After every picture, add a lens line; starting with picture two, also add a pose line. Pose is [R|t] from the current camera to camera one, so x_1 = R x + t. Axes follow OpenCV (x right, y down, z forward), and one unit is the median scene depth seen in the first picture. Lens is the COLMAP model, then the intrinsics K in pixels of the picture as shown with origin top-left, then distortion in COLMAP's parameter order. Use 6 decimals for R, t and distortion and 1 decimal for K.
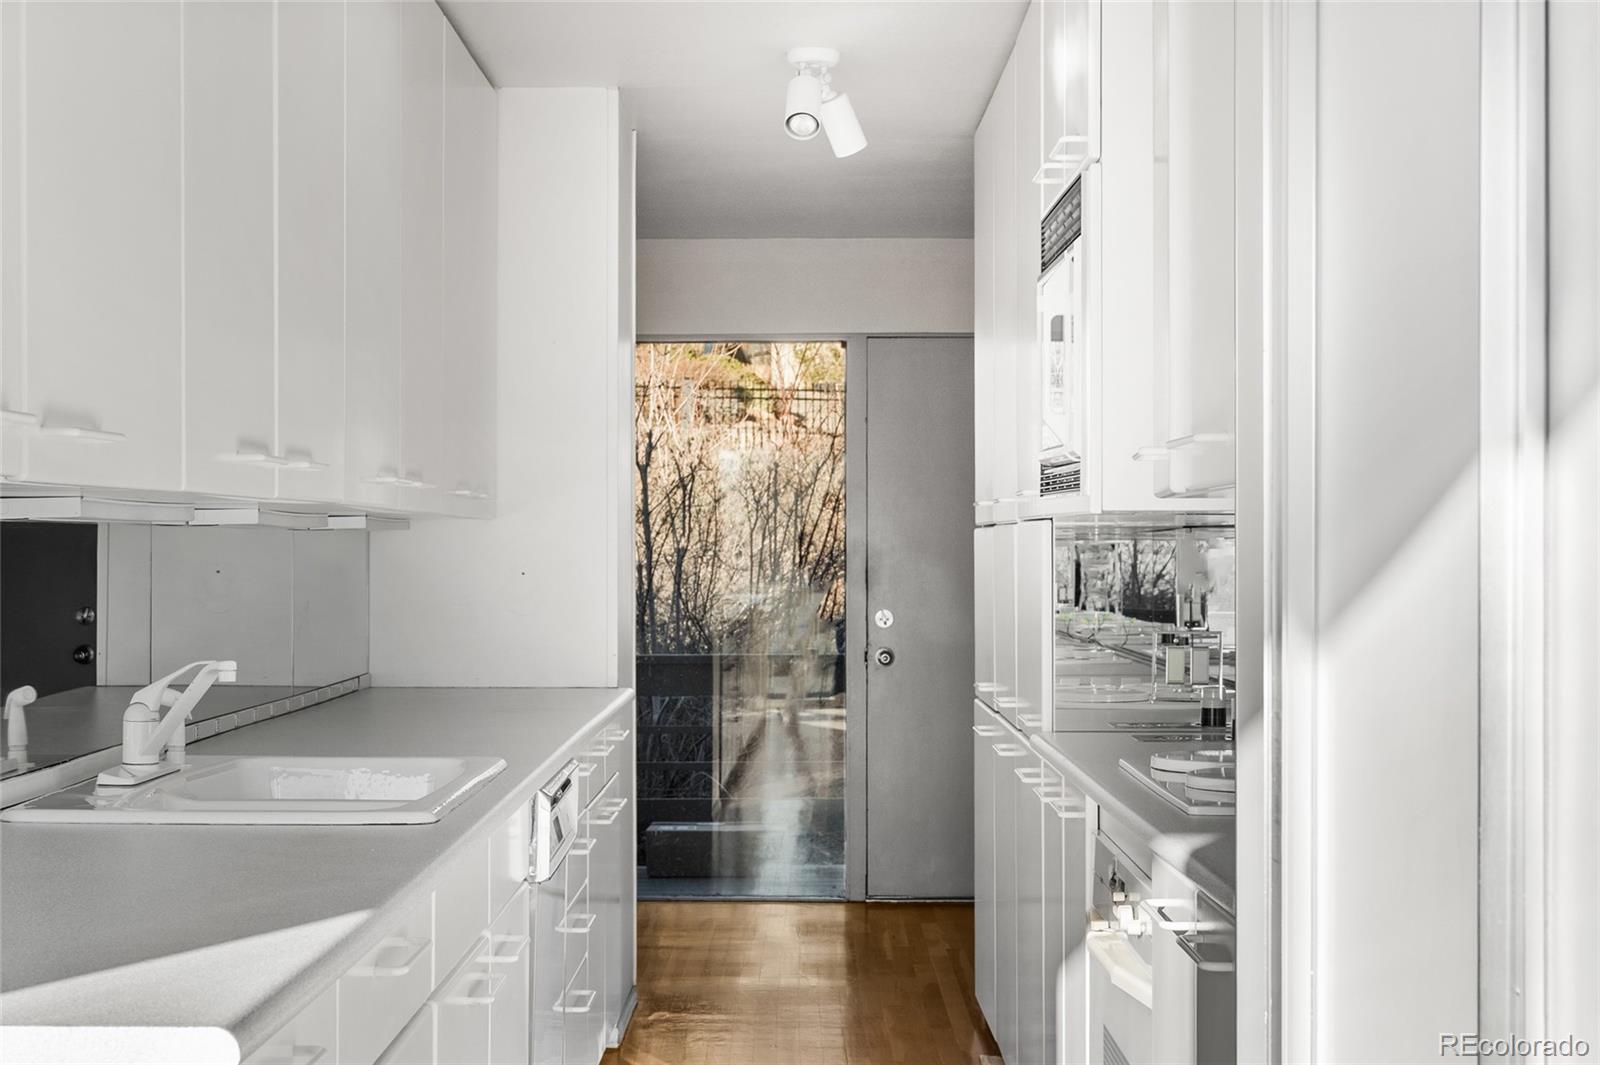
lens RADIAL K [[2397.0, 0, 799.9], [0, 2397.0, 533.1], [0, 0, 1]] dist [-0.021472, 0.000000]
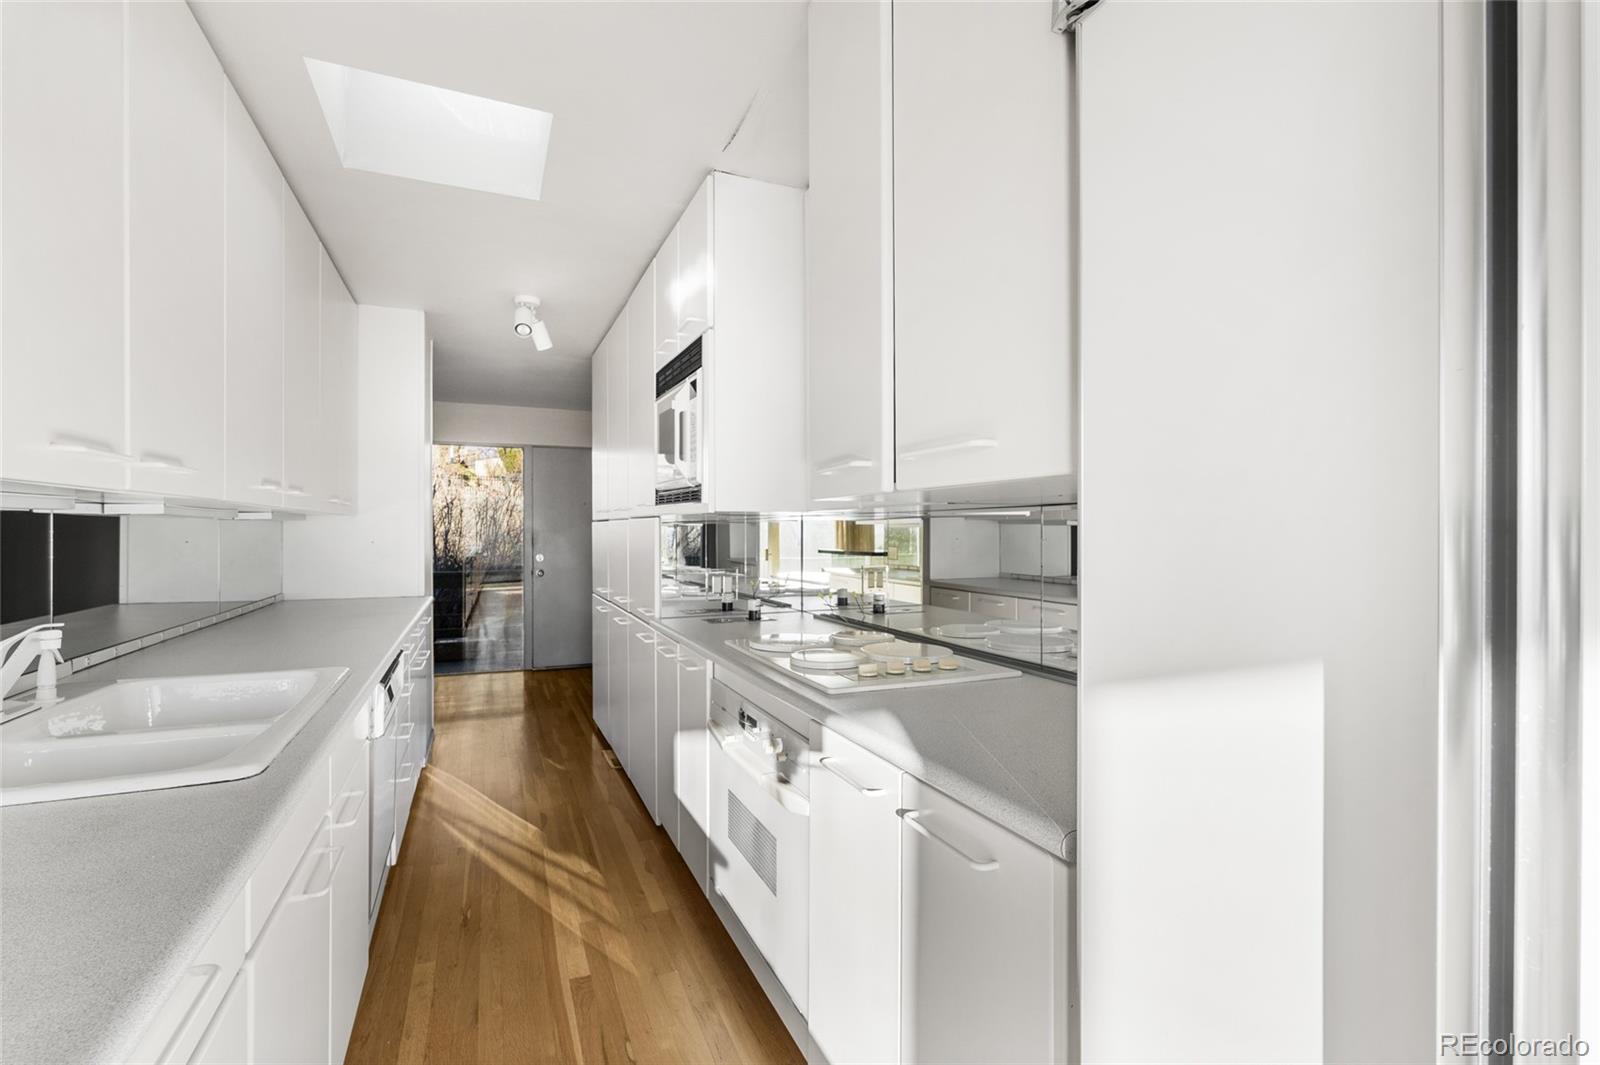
lens RADIAL K [[715.2, 0, 796.8], [0, 715.2, 534.5], [0, 0, 1]] dist [-0.008649, -0.000080]
pose [[0.916614, -0.001617, 0.399770, -0.025984], [-0.003572, 0.999919, 0.012234, 0.001178], [-0.399757, -0.012642, 0.916534, 0.285018]]
